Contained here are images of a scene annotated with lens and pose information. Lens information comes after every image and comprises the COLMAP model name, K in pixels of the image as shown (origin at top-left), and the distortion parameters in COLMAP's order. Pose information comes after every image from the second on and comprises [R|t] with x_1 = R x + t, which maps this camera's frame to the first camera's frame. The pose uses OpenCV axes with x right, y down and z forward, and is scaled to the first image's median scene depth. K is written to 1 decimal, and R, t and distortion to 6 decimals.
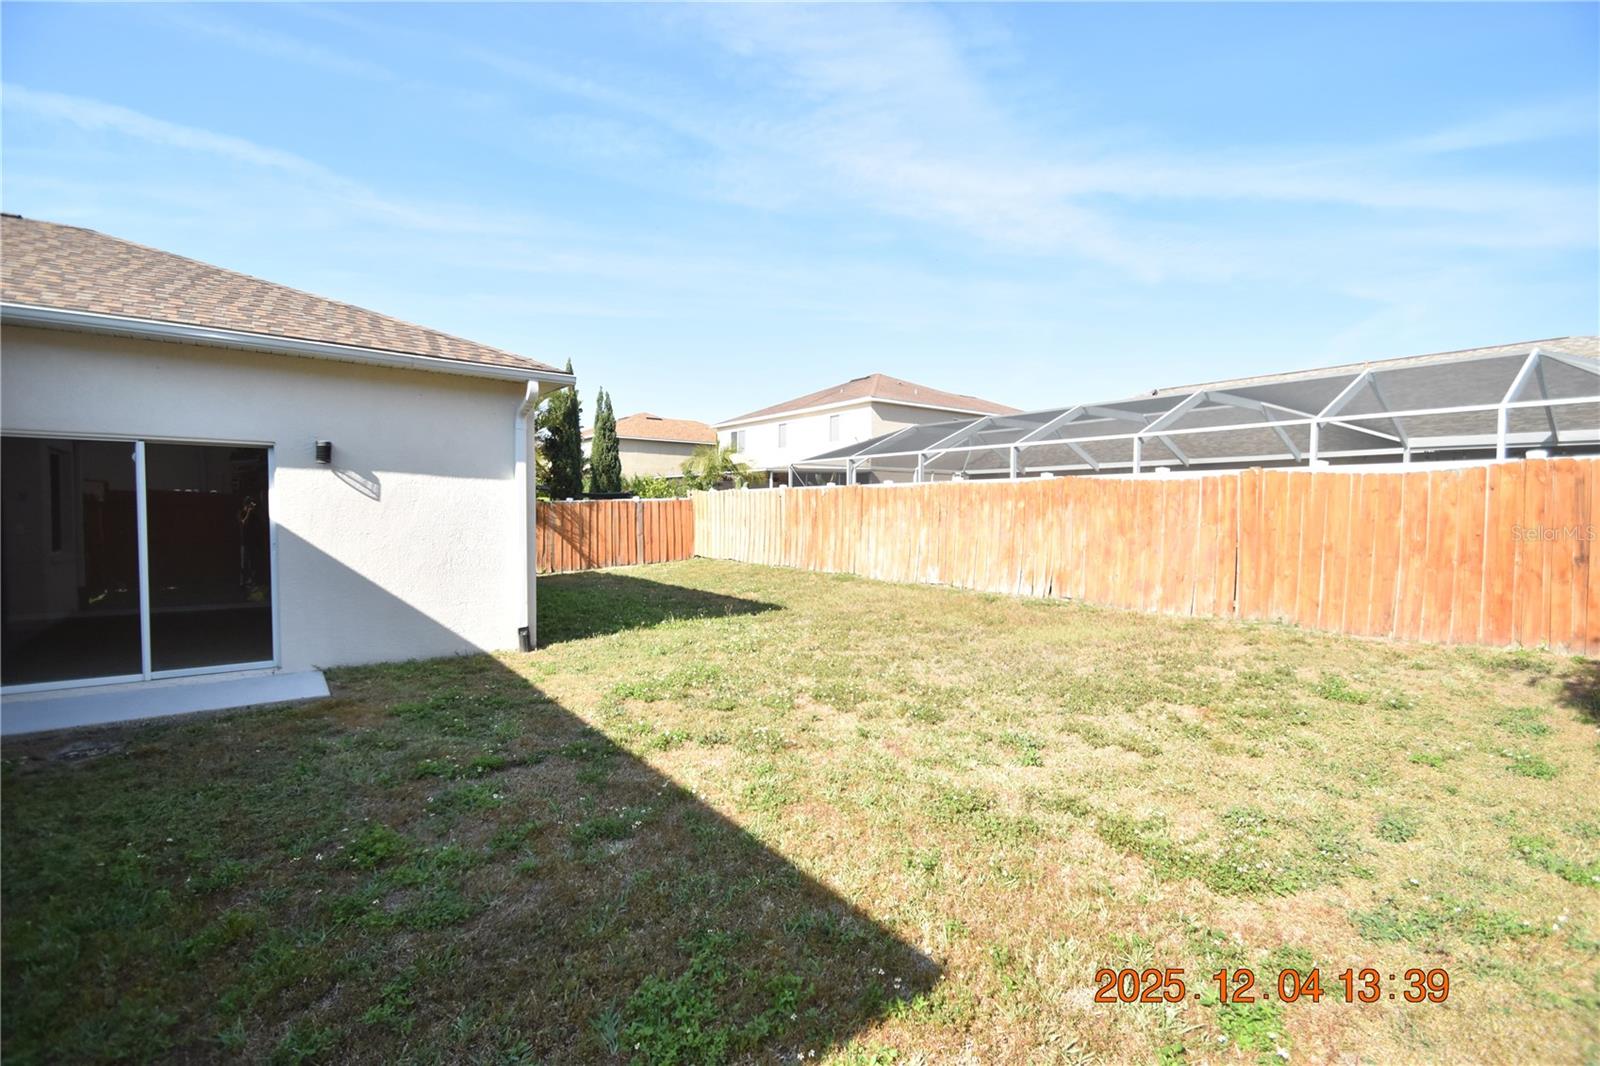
lens RADIAL K [[698.3, 0, 798.1], [0, 698.3, 541.9], [0, 0, 1]] dist [0.017479, -0.019948]
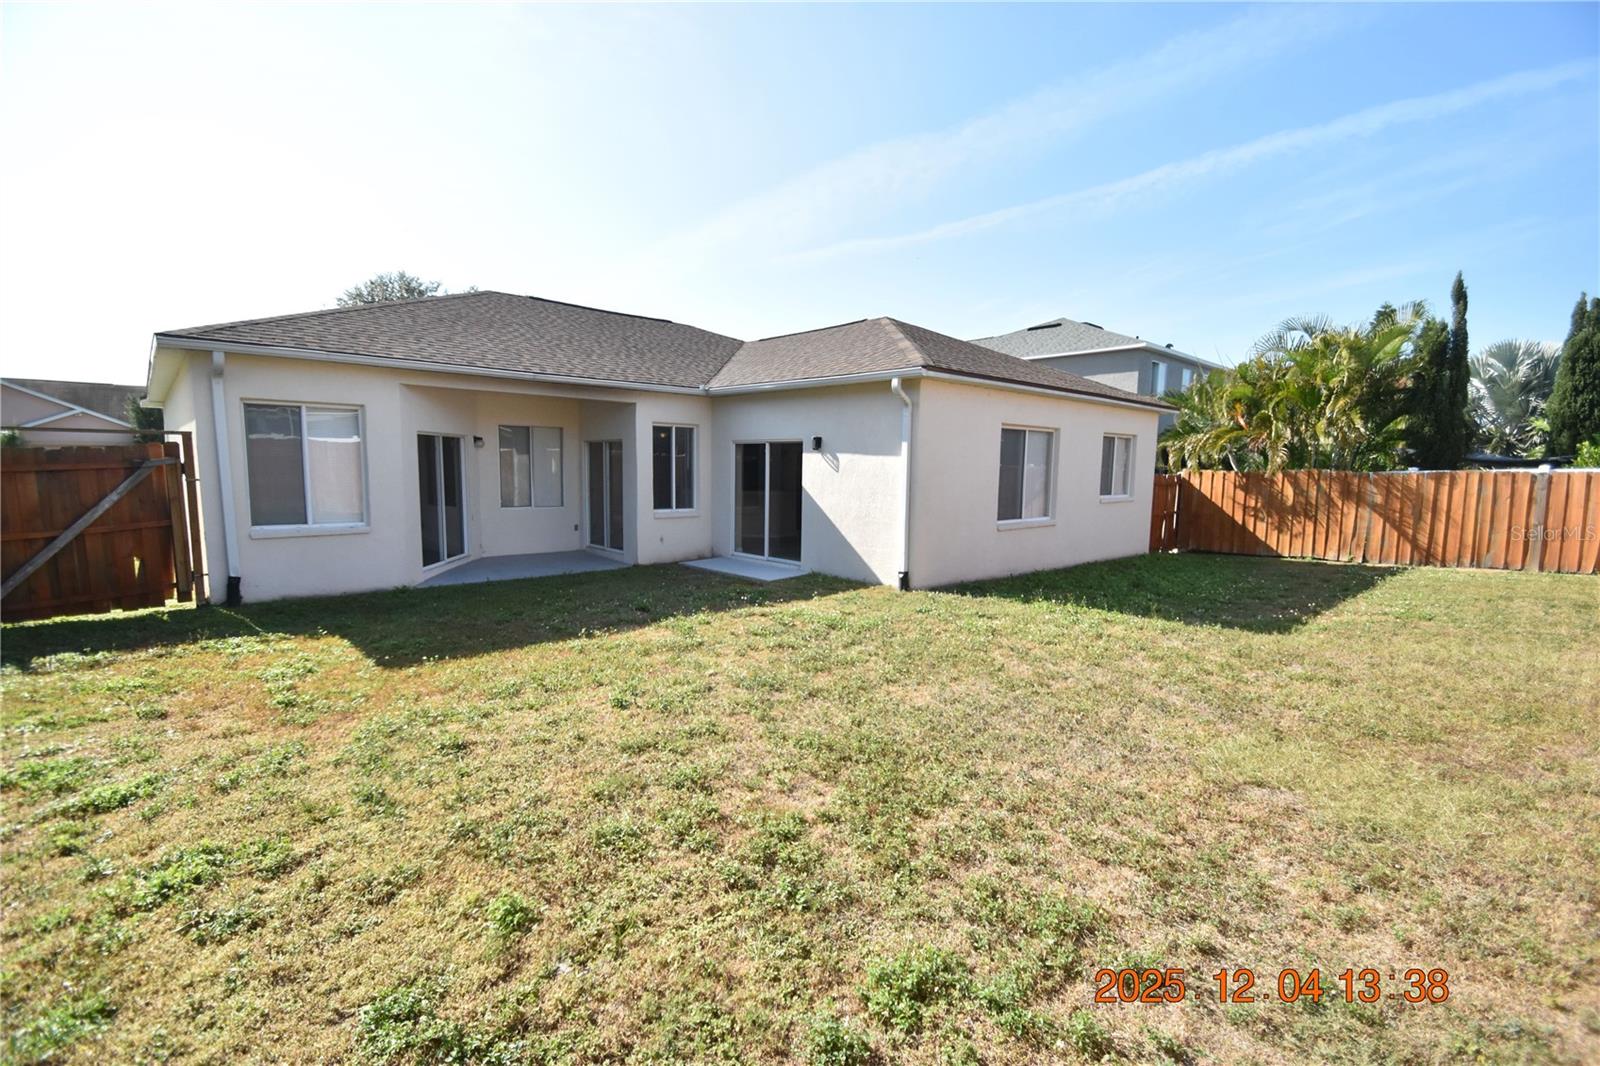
lens RADIAL K [[698.3, 0, 798.1], [0, 698.3, 541.9], [0, 0, 1]] dist [0.017479, -0.019948]
pose [[0.124978, 0.101456, -0.986959, 0.882792], [-0.057291, 0.993836, 0.094908, -0.045704], [0.990504, 0.044682, 0.130020, 0.681078]]
